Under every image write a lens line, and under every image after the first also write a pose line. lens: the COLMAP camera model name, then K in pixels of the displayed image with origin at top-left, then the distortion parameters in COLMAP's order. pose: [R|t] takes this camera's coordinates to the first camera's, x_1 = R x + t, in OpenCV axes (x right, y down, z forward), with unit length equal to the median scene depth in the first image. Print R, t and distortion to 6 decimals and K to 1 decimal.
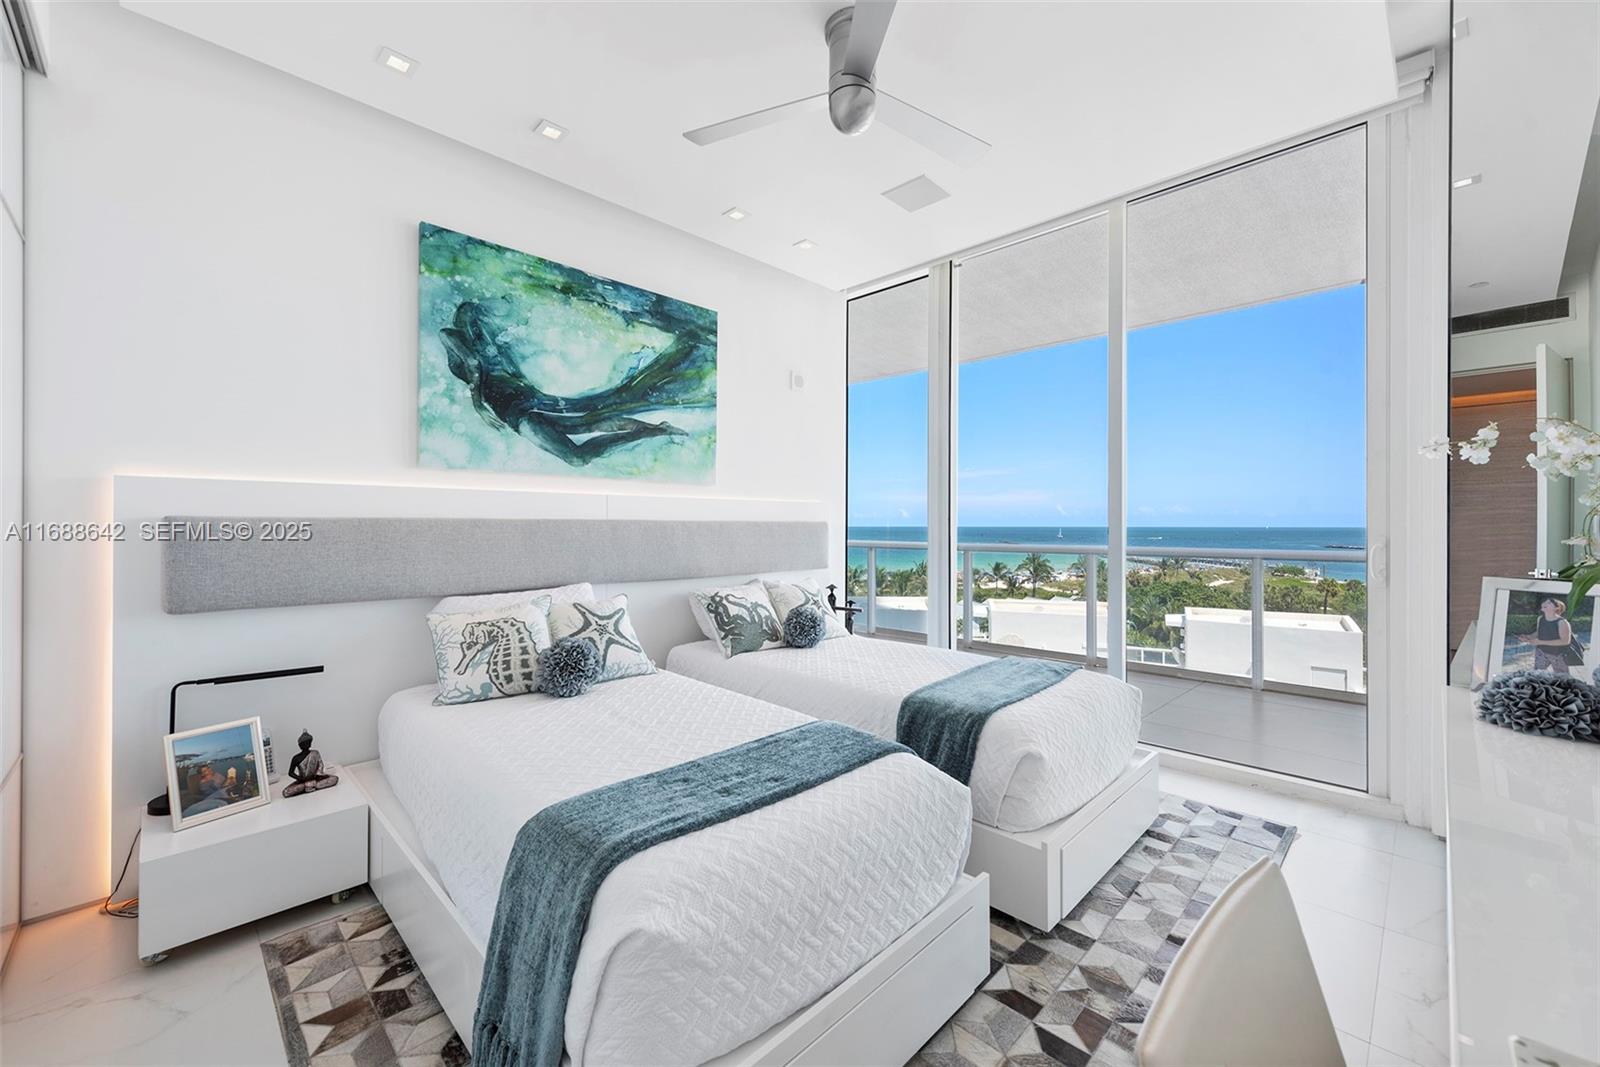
lens RADIAL K [[627.6, 0, 799.6], [0, 627.6, 526.0], [0, 0, 1]] dist [0.009724, -0.005051]
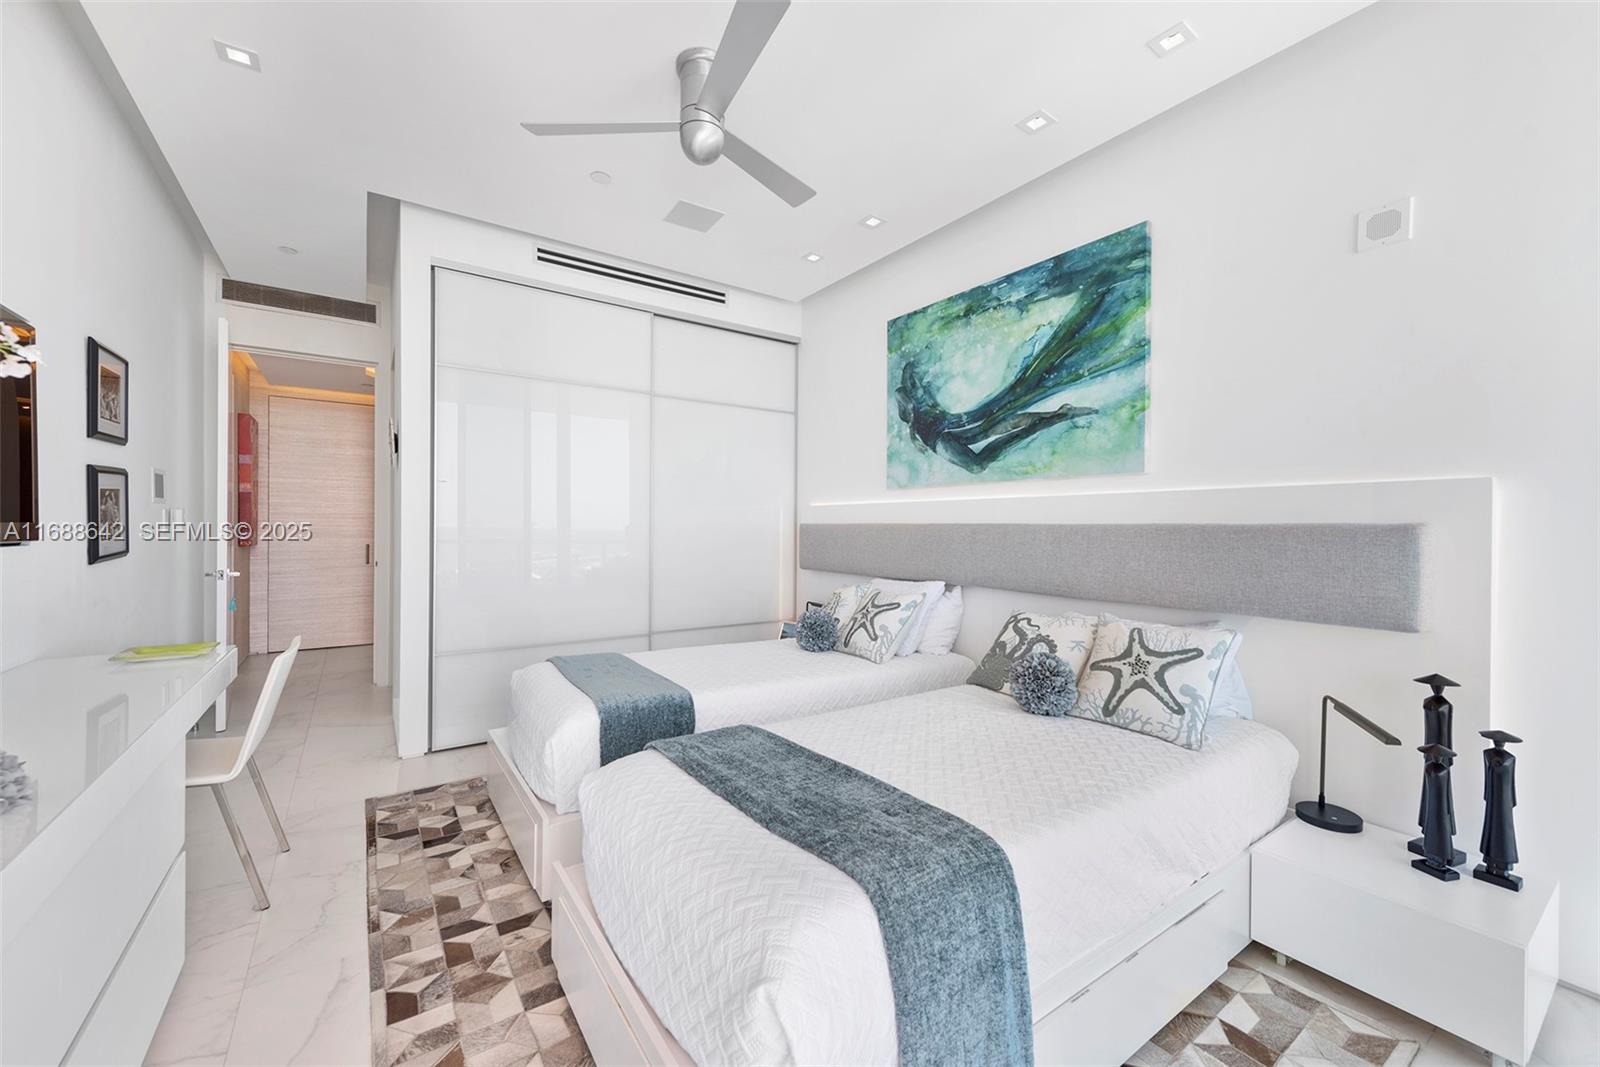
lens RADIAL K [[627.6, 0, 799.6], [0, 627.6, 526.0], [0, 0, 1]] dist [0.009724, -0.005051]
pose [[-0.179249, 0.000218, -0.983804, 0.742383], [-0.002357, 0.999997, 0.000651, -0.006667], [0.983801, 0.002435, -0.179248, 0.902631]]
